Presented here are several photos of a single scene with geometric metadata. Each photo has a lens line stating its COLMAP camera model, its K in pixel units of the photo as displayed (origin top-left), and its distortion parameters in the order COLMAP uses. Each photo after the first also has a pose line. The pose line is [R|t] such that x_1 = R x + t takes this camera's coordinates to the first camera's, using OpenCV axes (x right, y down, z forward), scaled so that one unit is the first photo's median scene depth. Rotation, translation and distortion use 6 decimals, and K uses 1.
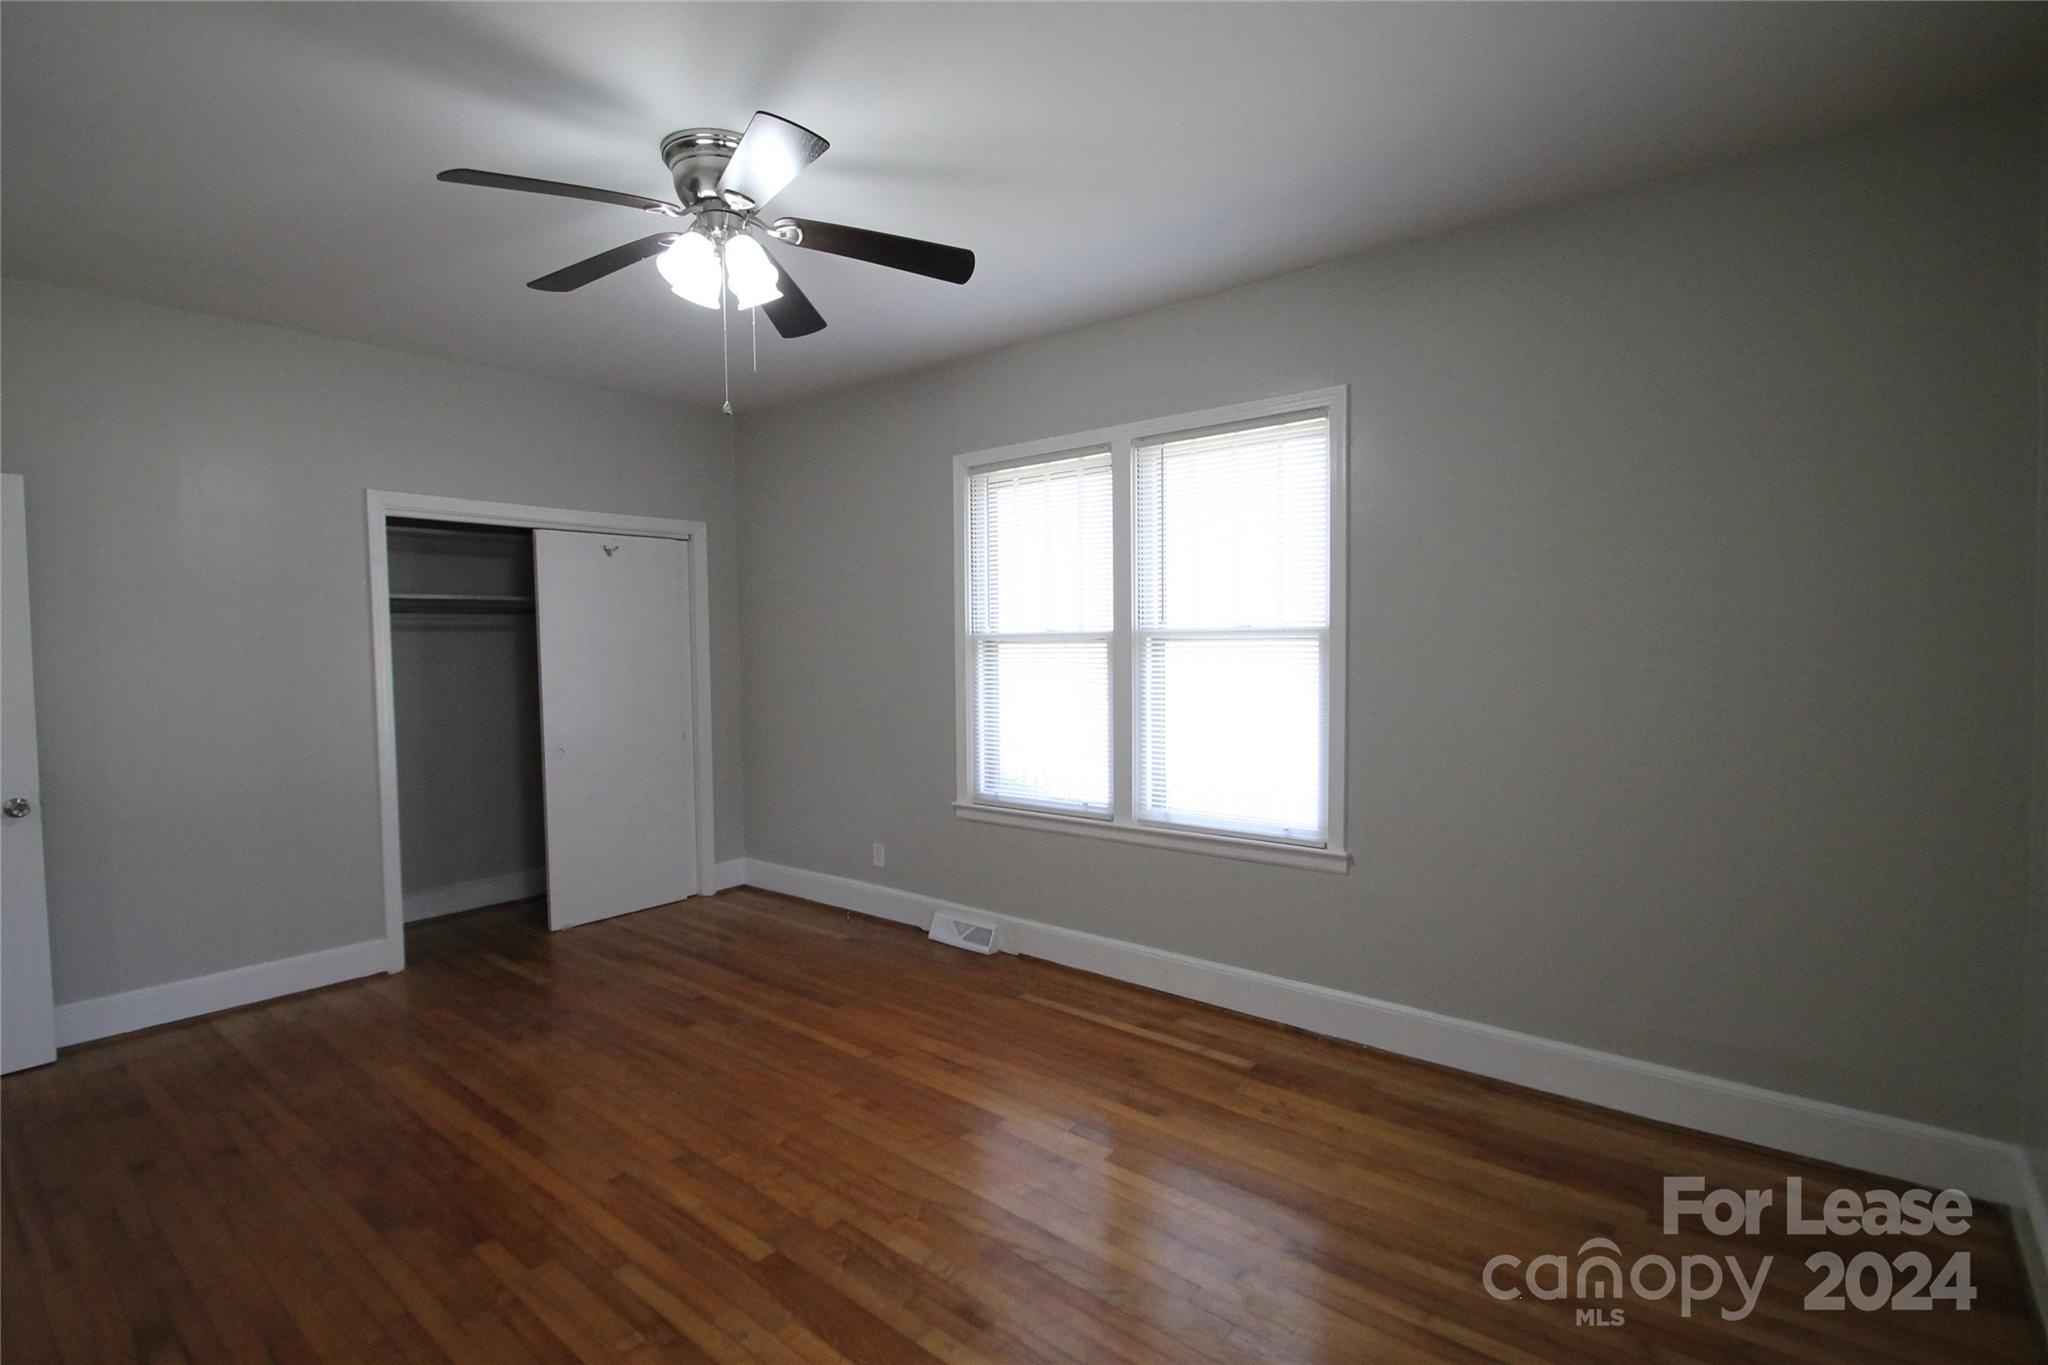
lens RADIAL K [[963.8, 0, 1009.5], [0, 963.8, 685.5], [0, 0, 1]] dist [0.017785, -0.018846]
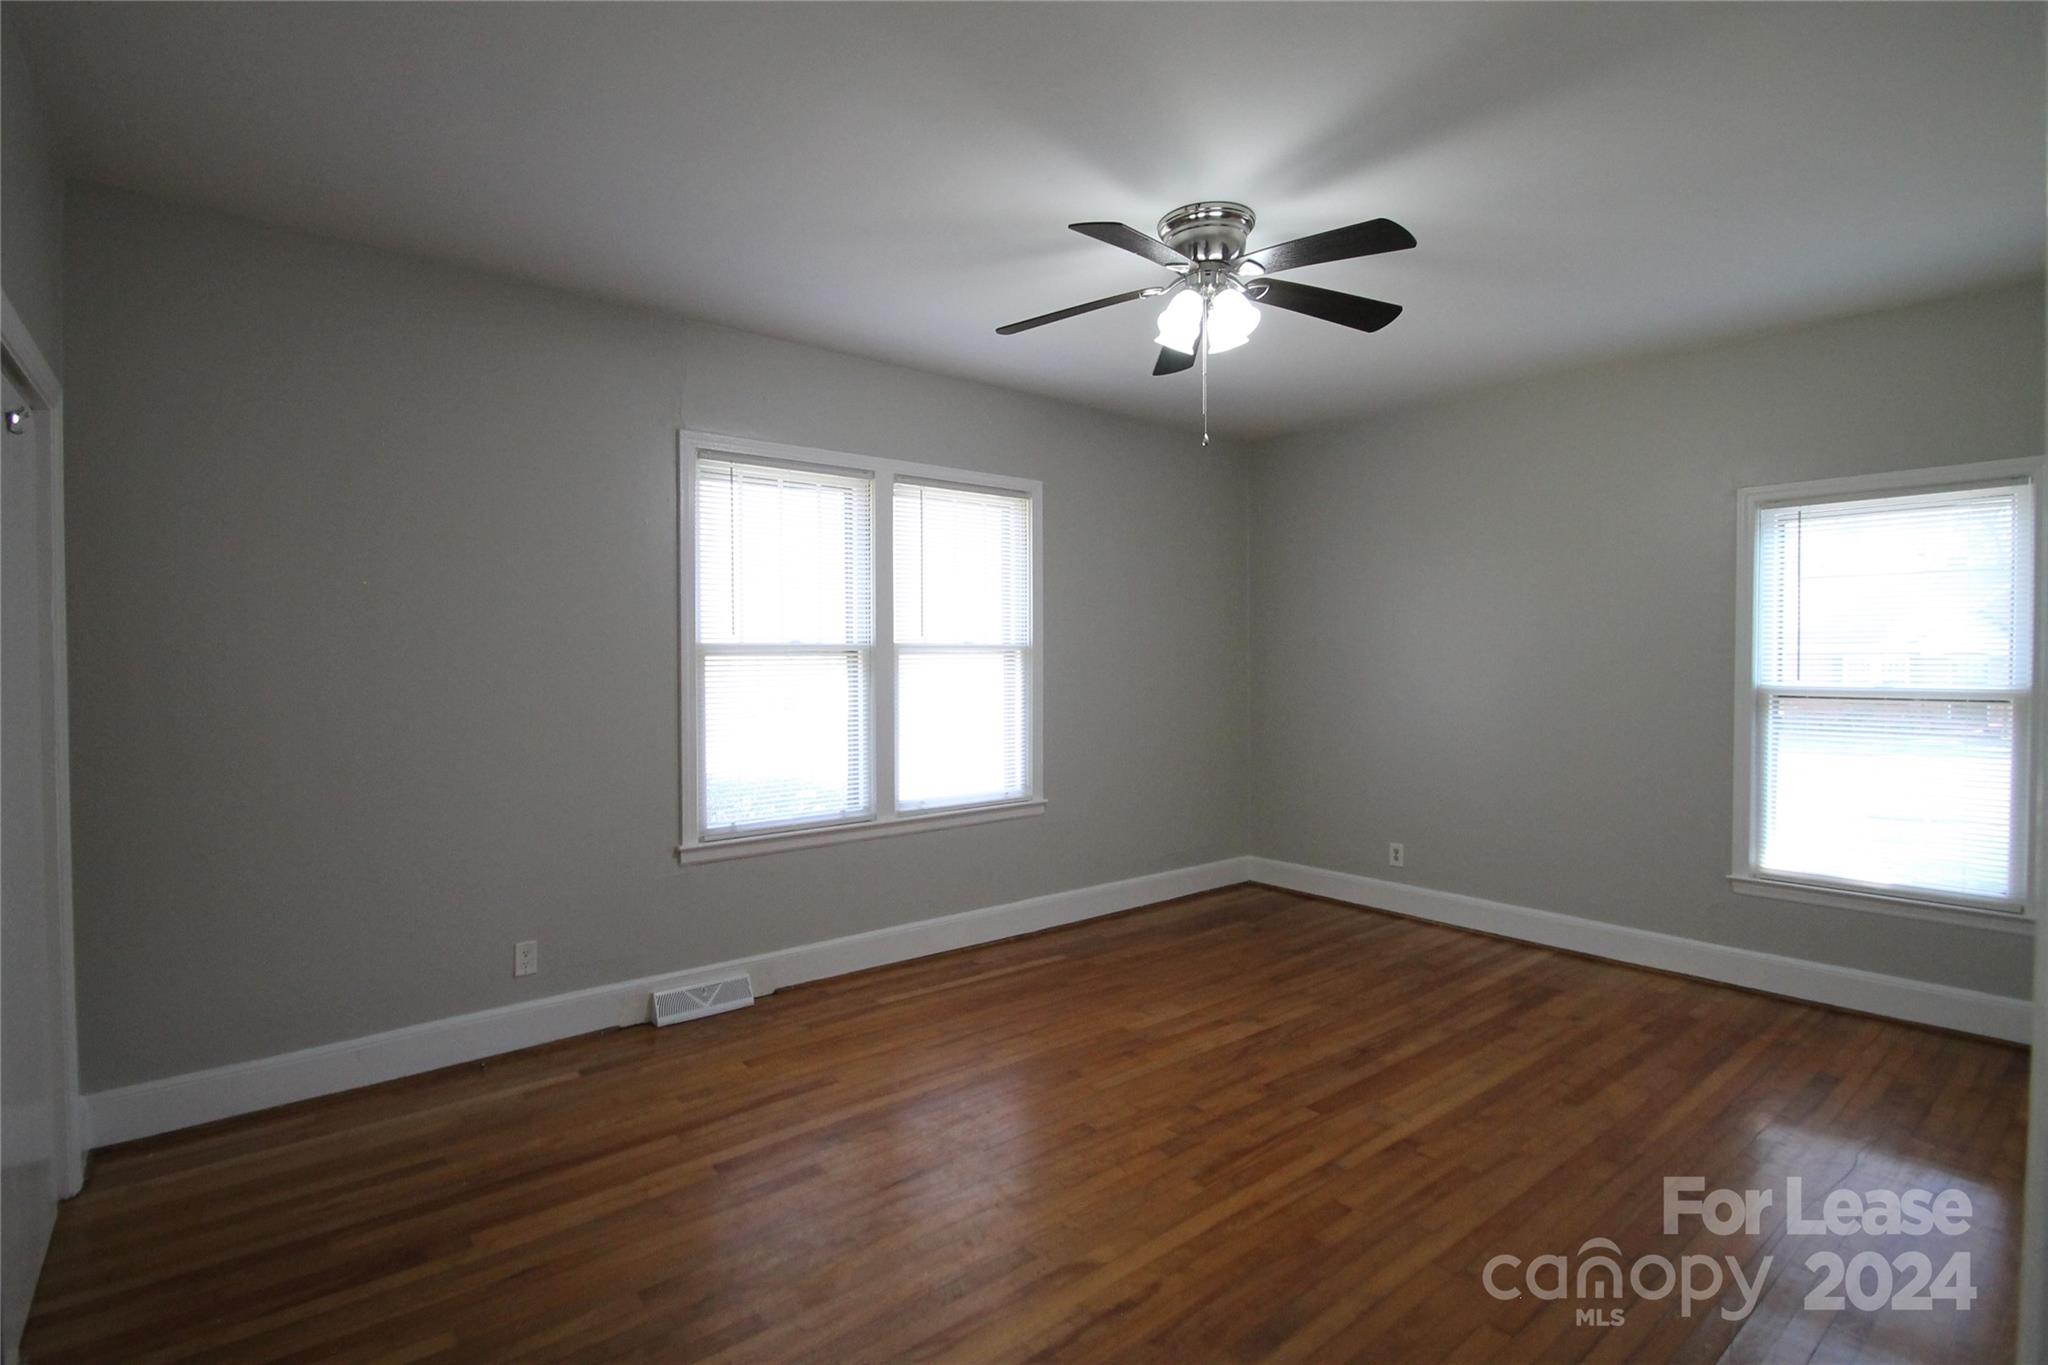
lens RADIAL K [[969.1, 0, 993.2], [0, 969.1, 681.2], [0, 0, 1]] dist [0.018910, -0.021472]
pose [[0.209964, -0.010700, 0.977651, -0.942092], [0.051547, 0.998671, -0.000140, -0.007472], [-0.976349, 0.050424, 0.210236, 0.648933]]
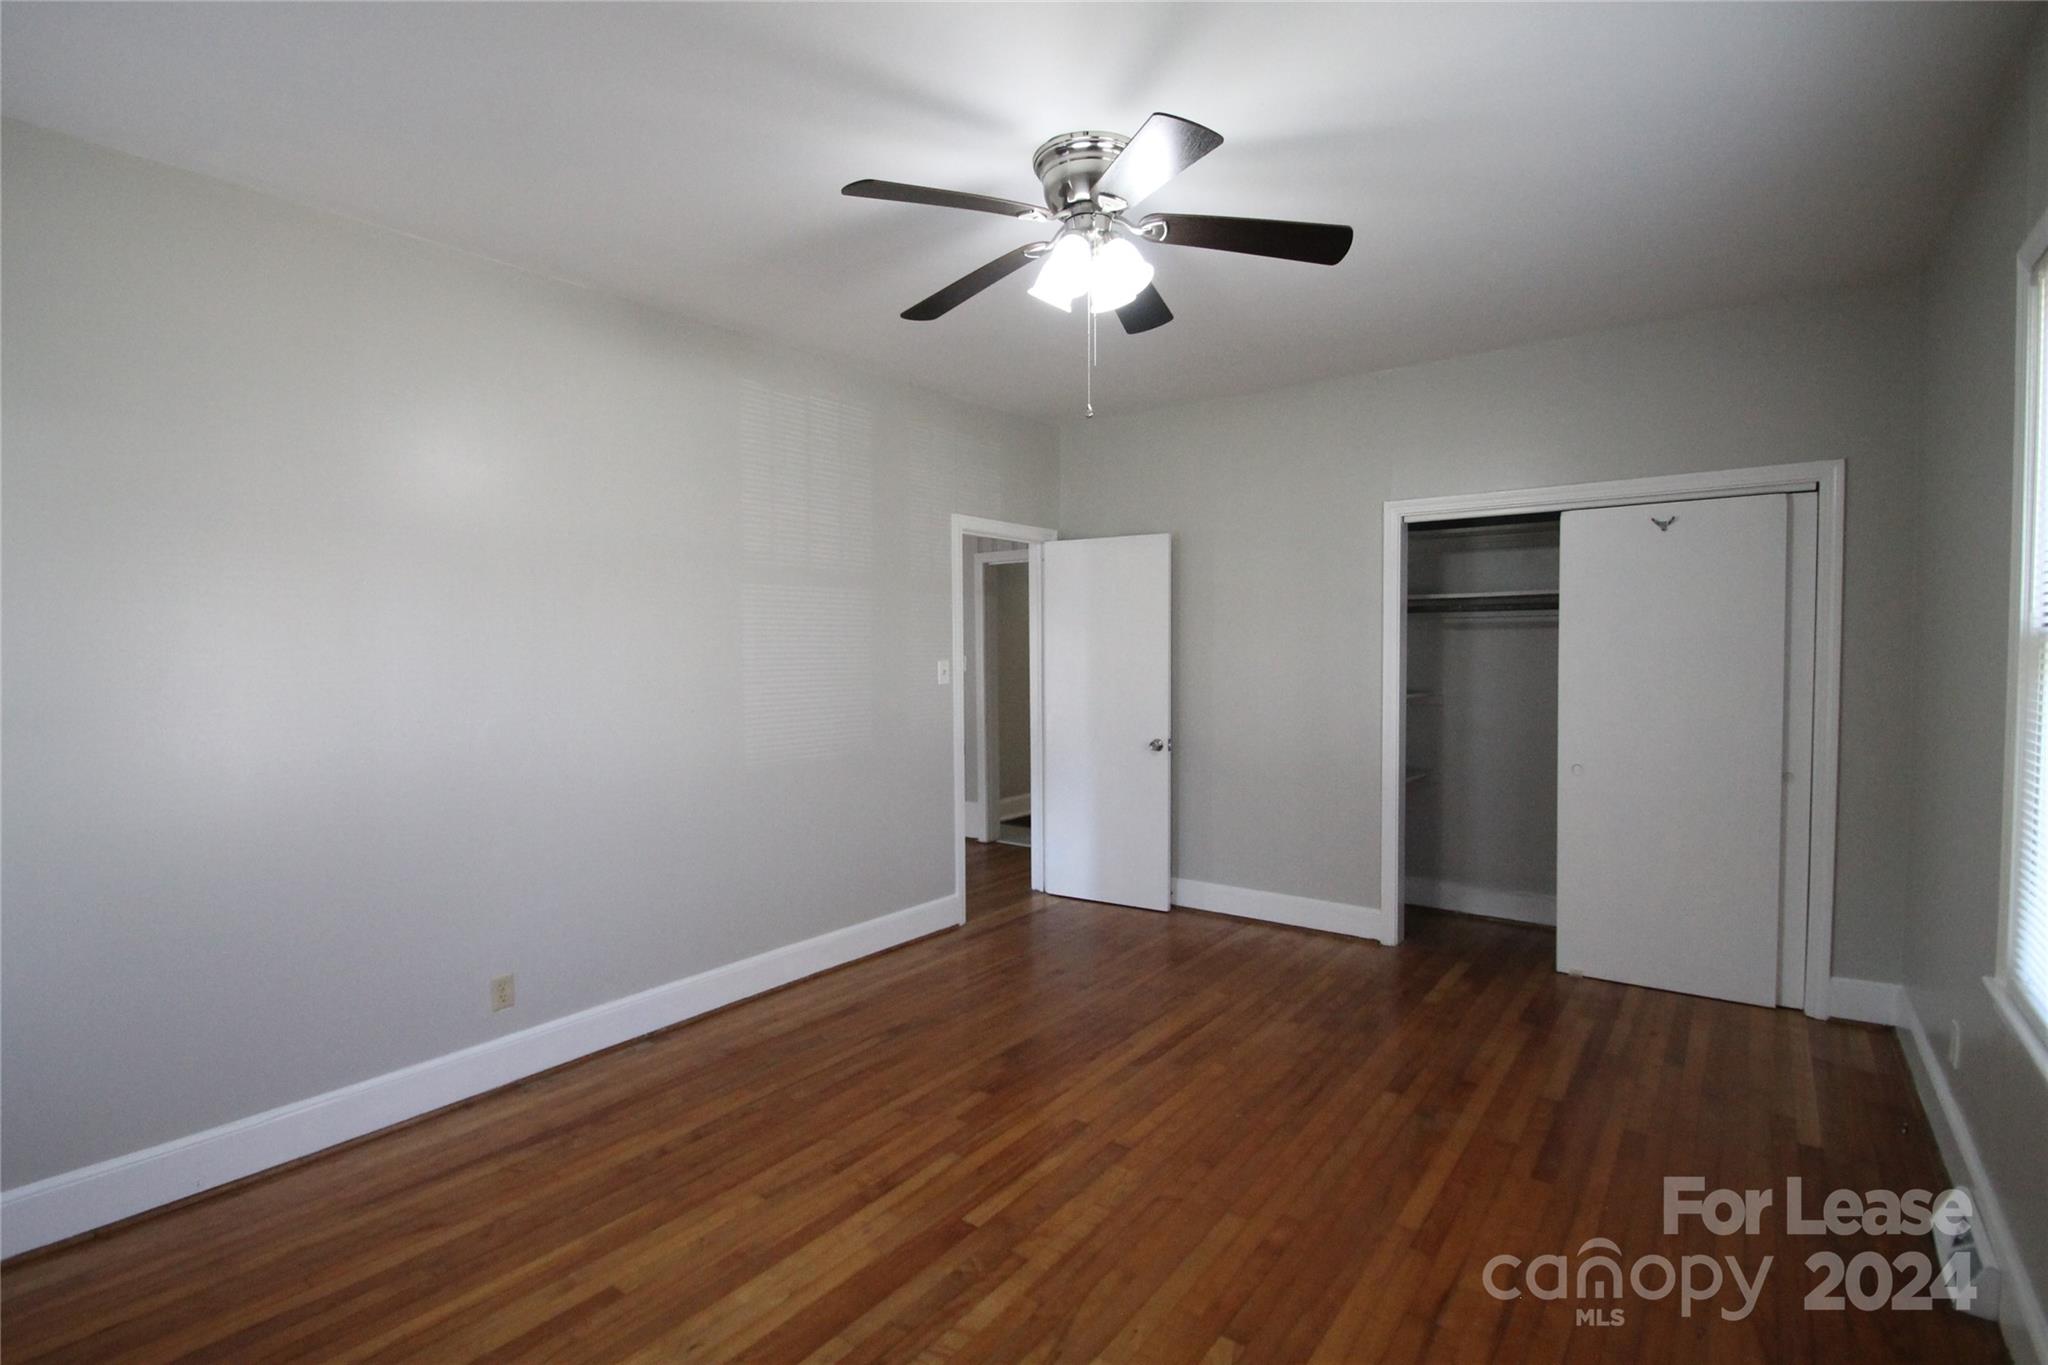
lens RADIAL K [[963.8, 0, 1009.5], [0, 963.8, 685.5], [0, 0, 1]] dist [0.017785, -0.018846]
pose [[0.040274, 0.049182, -0.997978, 0.456570], [-0.041238, 0.998019, 0.047520, -0.031106], [0.998337, 0.039241, 0.042222, 0.568556]]
